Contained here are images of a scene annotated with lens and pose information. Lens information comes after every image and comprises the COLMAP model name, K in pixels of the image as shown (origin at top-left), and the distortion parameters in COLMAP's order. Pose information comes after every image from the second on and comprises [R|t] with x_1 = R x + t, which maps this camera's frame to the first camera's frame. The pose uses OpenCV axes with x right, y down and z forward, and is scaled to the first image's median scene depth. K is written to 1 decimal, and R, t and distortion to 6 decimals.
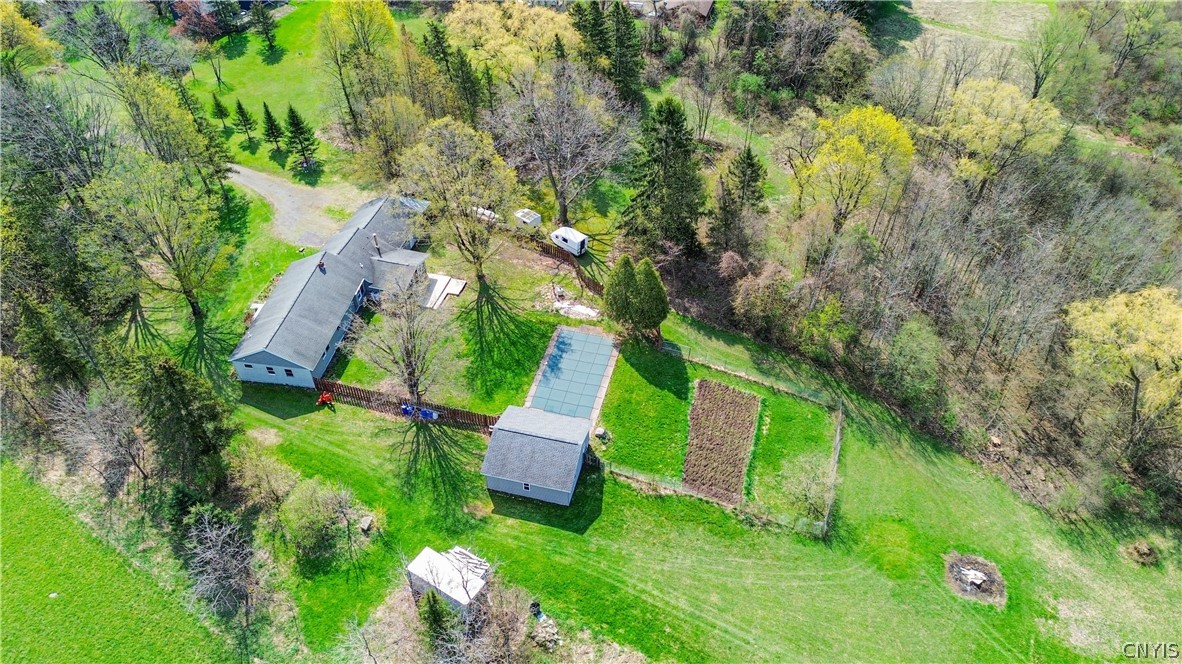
lens RADIAL K [[830.3, 0, 584.9], [0, 830.3, 329.5], [0, 0, 1]] dist [0.074868, -0.074553]
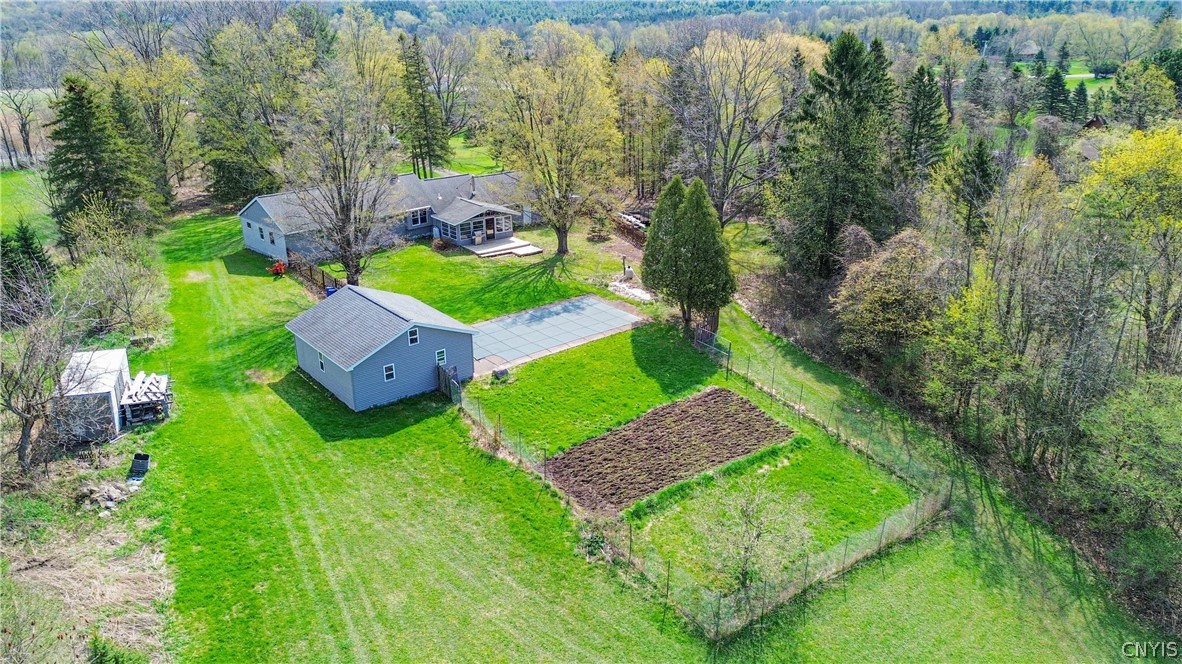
lens RADIAL K [[830.3, 0, 584.9], [0, 830.3, 329.5], [0, 0, 1]] dist [0.074868, -0.074553]
pose [[0.811111, 0.221960, -0.541140, 0.386724], [-0.408798, 0.876828, -0.253094, 0.221504], [0.418310, 0.426504, 0.801942, 0.506074]]
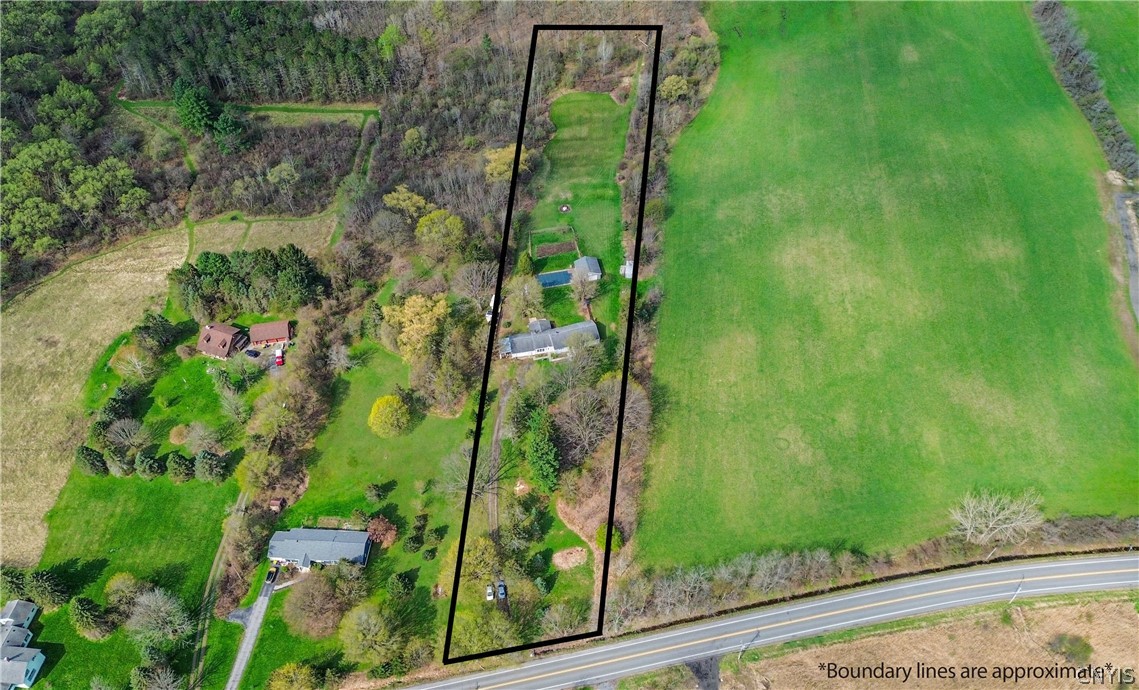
lens RADIAL K [[958.6, 0, 596.5], [0, 958.6, 343.6], [0, 0, 1]] dist [0.071463, -0.075657]
pose [[-0.449634, -0.670095, 0.590595, -2.668239], [0.623713, 0.237762, 0.744615, -2.776098], [-0.639384, 0.703166, 0.311041, -0.139289]]
